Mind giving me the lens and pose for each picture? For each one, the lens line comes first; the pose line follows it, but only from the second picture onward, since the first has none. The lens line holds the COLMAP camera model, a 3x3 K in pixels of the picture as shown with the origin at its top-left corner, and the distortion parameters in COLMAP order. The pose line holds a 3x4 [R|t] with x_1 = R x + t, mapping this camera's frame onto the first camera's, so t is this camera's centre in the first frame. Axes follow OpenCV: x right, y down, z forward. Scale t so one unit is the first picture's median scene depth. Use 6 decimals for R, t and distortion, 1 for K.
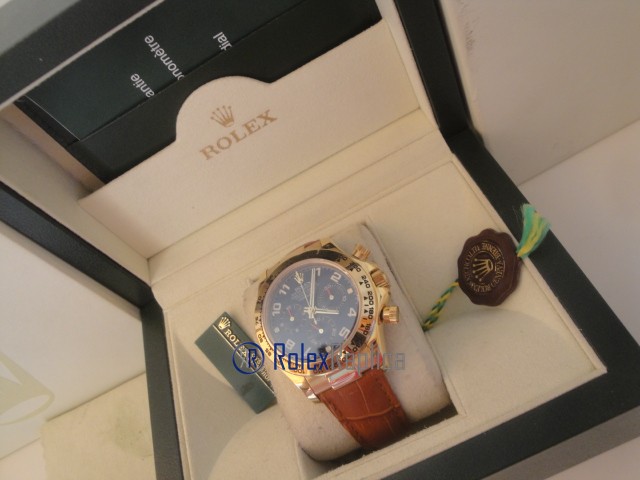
lens RADIAL K [[520.5, 0, 323.7], [0, 520.5, 233.9], [0, 0, 1]] dist [-0.160631, 0.117598]
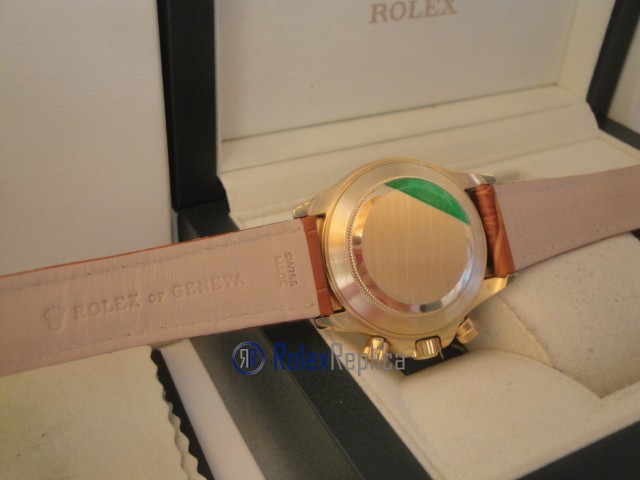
lens RADIAL K [[693.8, 0, 324.7], [0, 693.8, 241.9], [0, 0, 1]] dist [0.000567, 0.000000]
pose [[0.879544, 0.278084, 0.386097, -0.625449], [-0.113770, 0.910812, -0.396835, 0.594319], [-0.462015, 0.305108, 0.832737, 0.301547]]
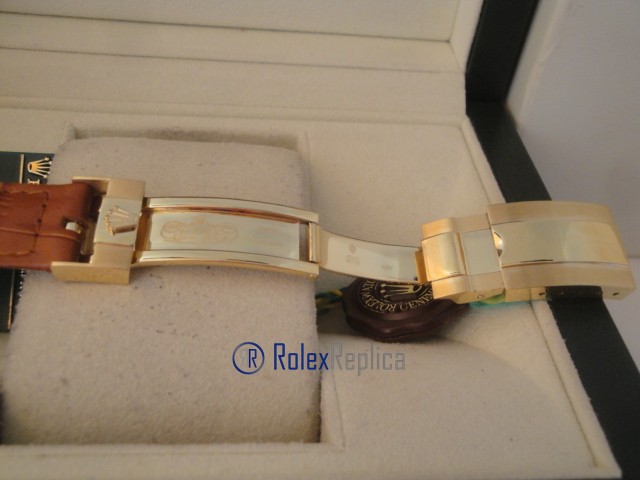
lens RADIAL K [[693.8, 0, 290.2], [0, 693.8, 241.1], [0, 0, 1]] dist [0.000567, 0.000000]
pose [[0.847908, 0.508380, 0.150338, 0.015696], [-0.473134, 0.853591, -0.218005, 0.287151], [-0.239157, 0.113718, 0.964299, 0.261527]]
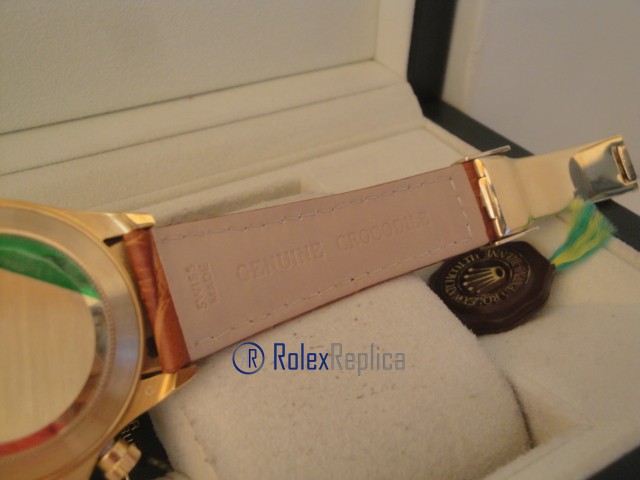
lens RADIAL K [[693.8, 0, 314.5], [0, 693.8, 237.9], [0, 0, 1]] dist [0.000567, 0.000000]
pose [[0.881016, 0.221669, 0.417941, -0.242875], [-0.050712, 0.922593, -0.382427, 0.373521], [-0.470361, 0.315729, 0.824060, 0.395723]]
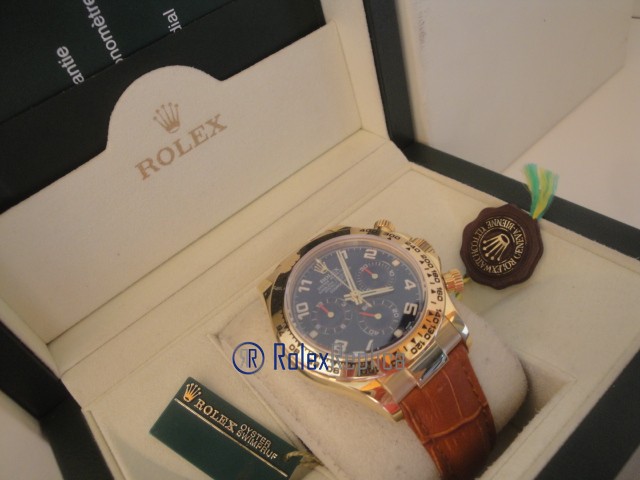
lens RADIAL K [[520.5, 0, 317.5], [0, 520.5, 237.8], [0, 0, 1]] dist [-0.160631, 0.117598]
pose [[0.927624, -0.094126, 0.361460, -0.286795], [0.212349, 0.929019, -0.303036, 0.243365], [-0.307279, 0.357860, 0.881769, 0.285352]]
